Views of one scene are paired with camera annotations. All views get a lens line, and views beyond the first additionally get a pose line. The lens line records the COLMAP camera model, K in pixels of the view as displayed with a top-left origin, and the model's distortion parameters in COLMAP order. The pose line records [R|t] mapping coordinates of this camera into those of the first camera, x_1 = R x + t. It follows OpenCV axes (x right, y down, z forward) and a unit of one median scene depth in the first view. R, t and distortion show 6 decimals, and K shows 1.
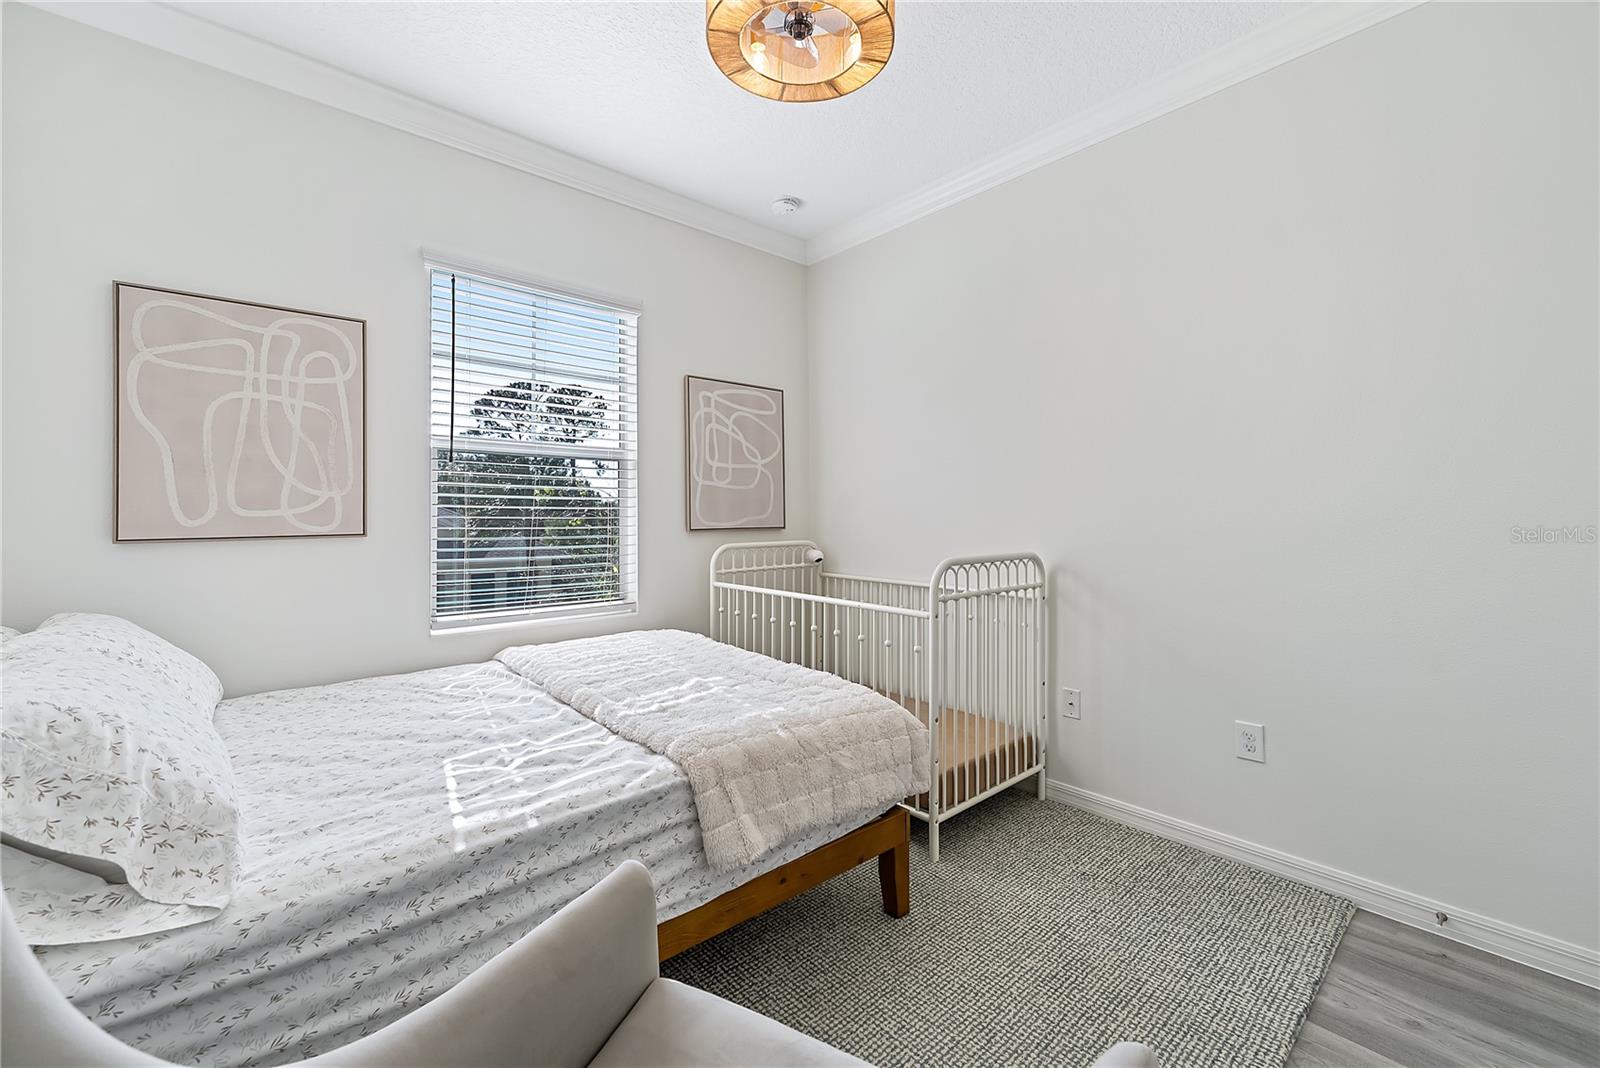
lens RADIAL K [[655.6, 0, 795.1], [0, 655.6, 517.5], [0, 0, 1]] dist [-0.003909, 0.001402]
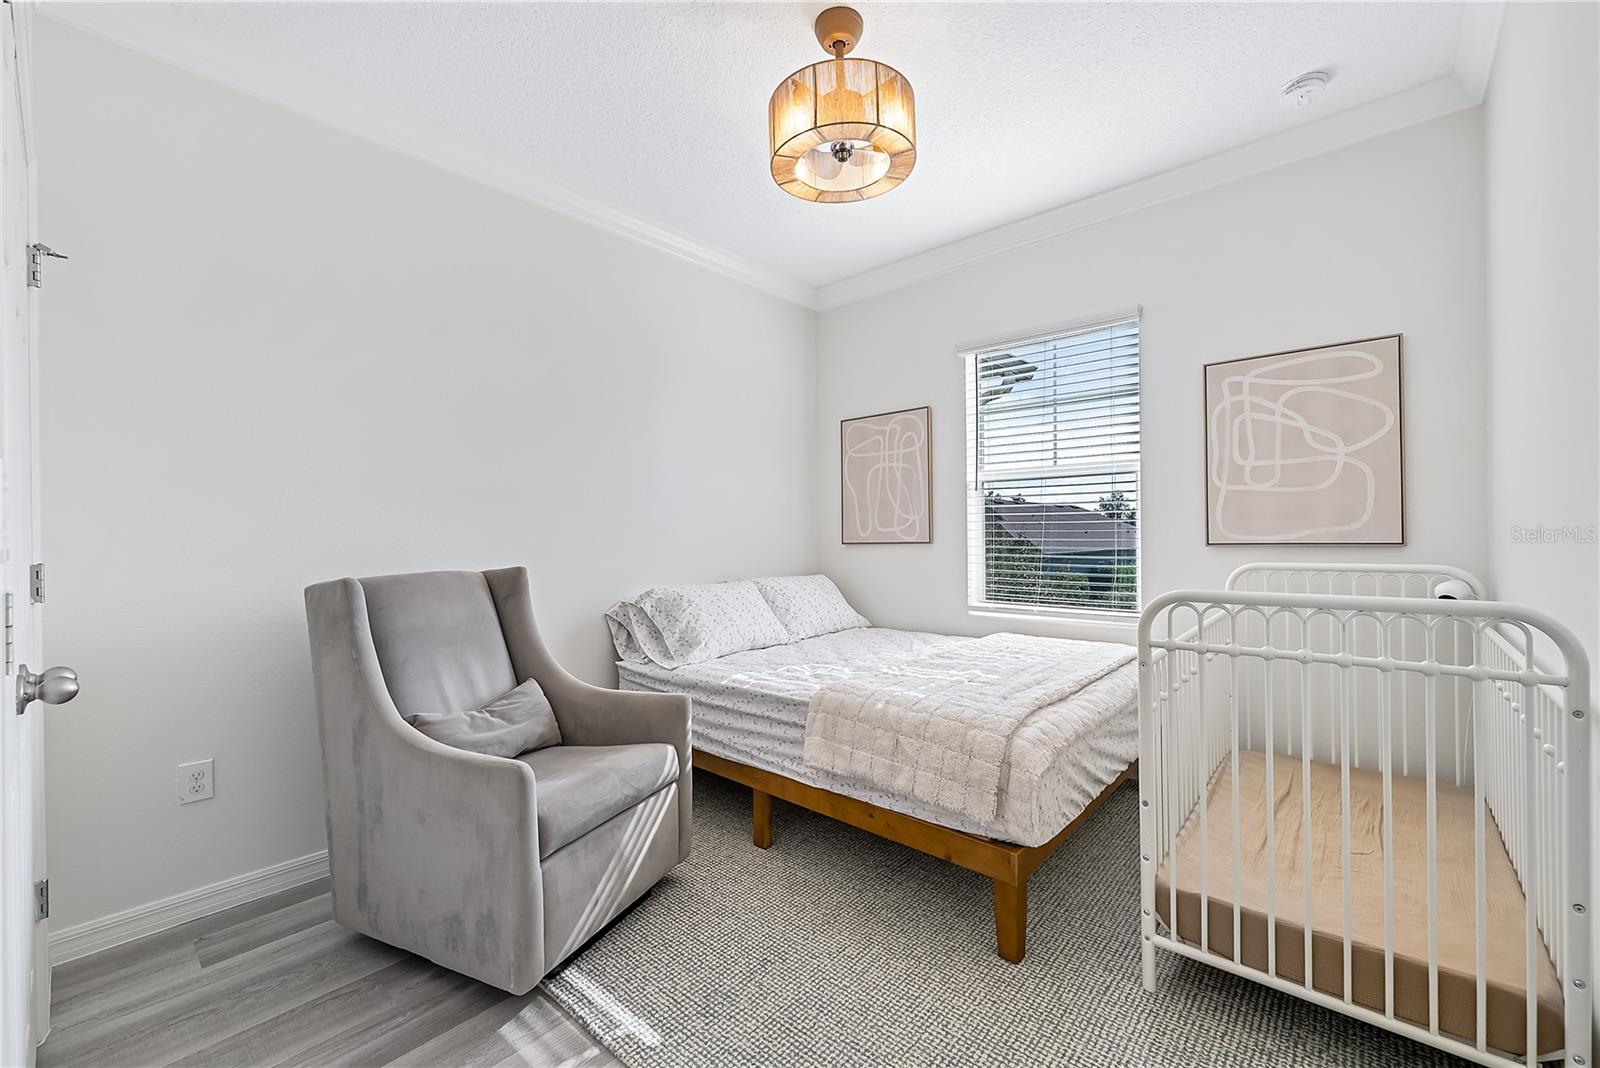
lens RADIAL K [[655.6, 0, 793.9], [0, 655.6, 535.9], [0, 0, 1]] dist [-0.003909, 0.001402]
pose [[0.117988, 0.004332, -0.993006, 0.882083], [0.008355, 0.999951, 0.005355, -0.001445], [0.992980, -0.008929, 0.117946, 0.502374]]
